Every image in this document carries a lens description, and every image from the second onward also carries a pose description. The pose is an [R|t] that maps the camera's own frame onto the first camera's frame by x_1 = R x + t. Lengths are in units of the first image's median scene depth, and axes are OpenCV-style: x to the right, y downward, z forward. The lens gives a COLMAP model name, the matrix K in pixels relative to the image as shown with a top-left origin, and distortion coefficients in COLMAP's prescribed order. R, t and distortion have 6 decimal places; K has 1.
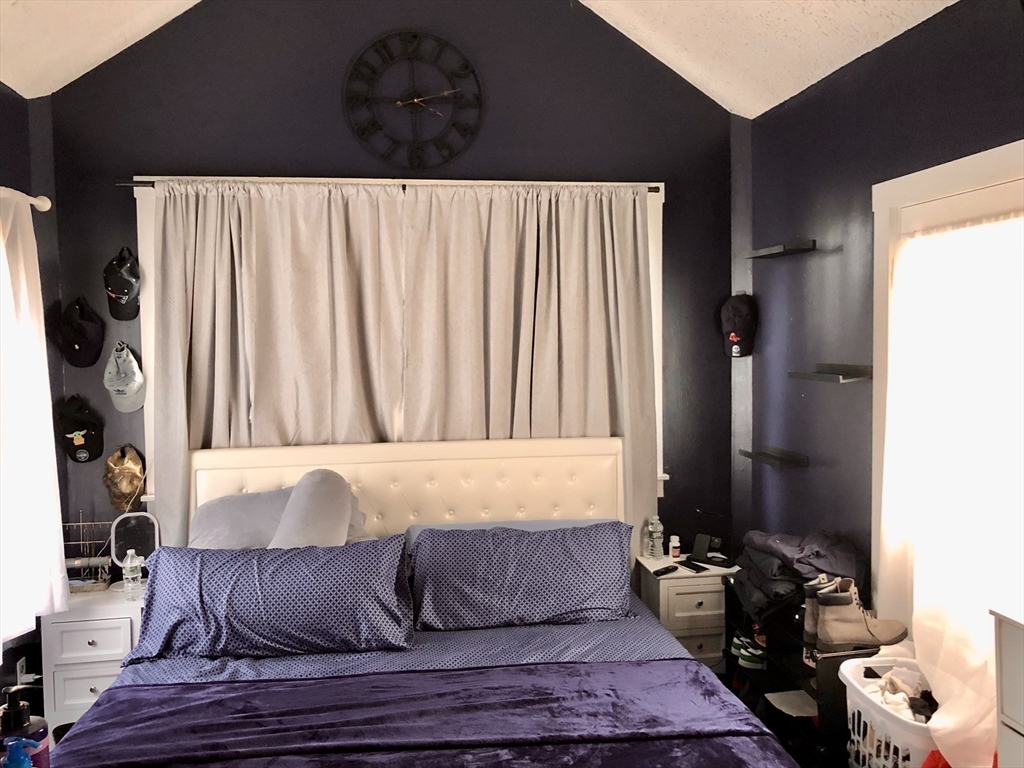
lens RADIAL K [[817.7, 0, 512.5], [0, 817.7, 365.0], [0, 0, 1]] dist [0.037624, -0.007225]
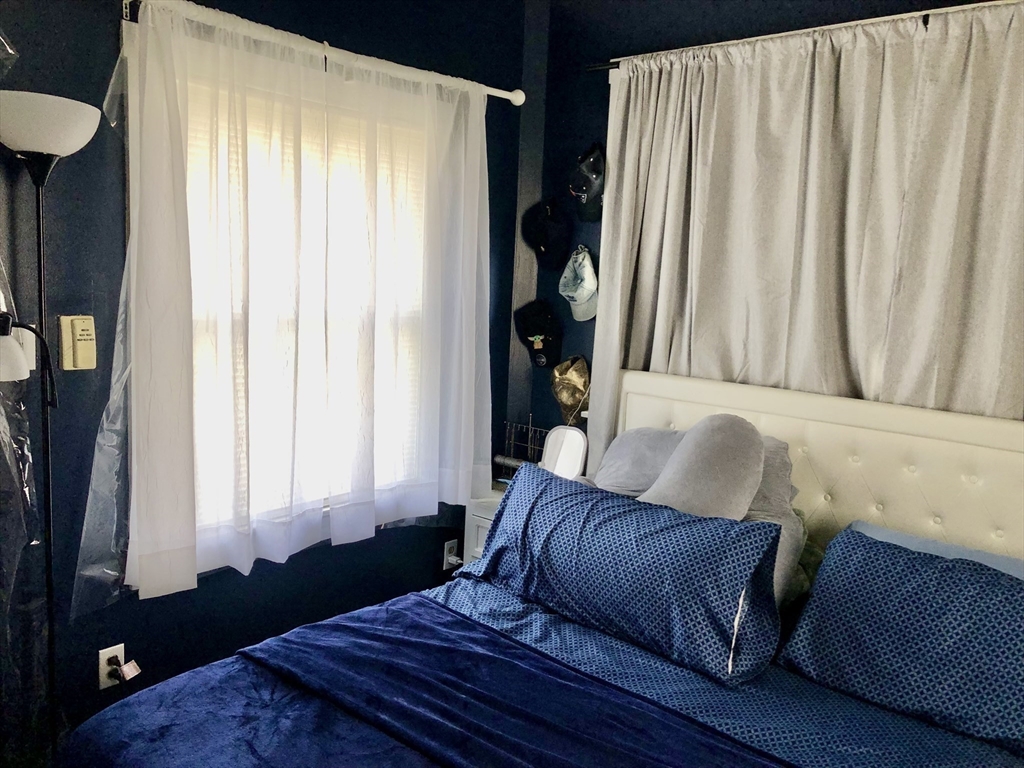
lens RADIAL K [[817.7, 0, 512.5], [0, 817.7, 365.0], [0, 0, 1]] dist [0.037624, -0.007225]
pose [[0.688759, 0.131392, -0.712985, 0.152373], [-0.087363, 0.991316, 0.098289, 0.022567], [0.719708, -0.005409, 0.694256, 0.300749]]
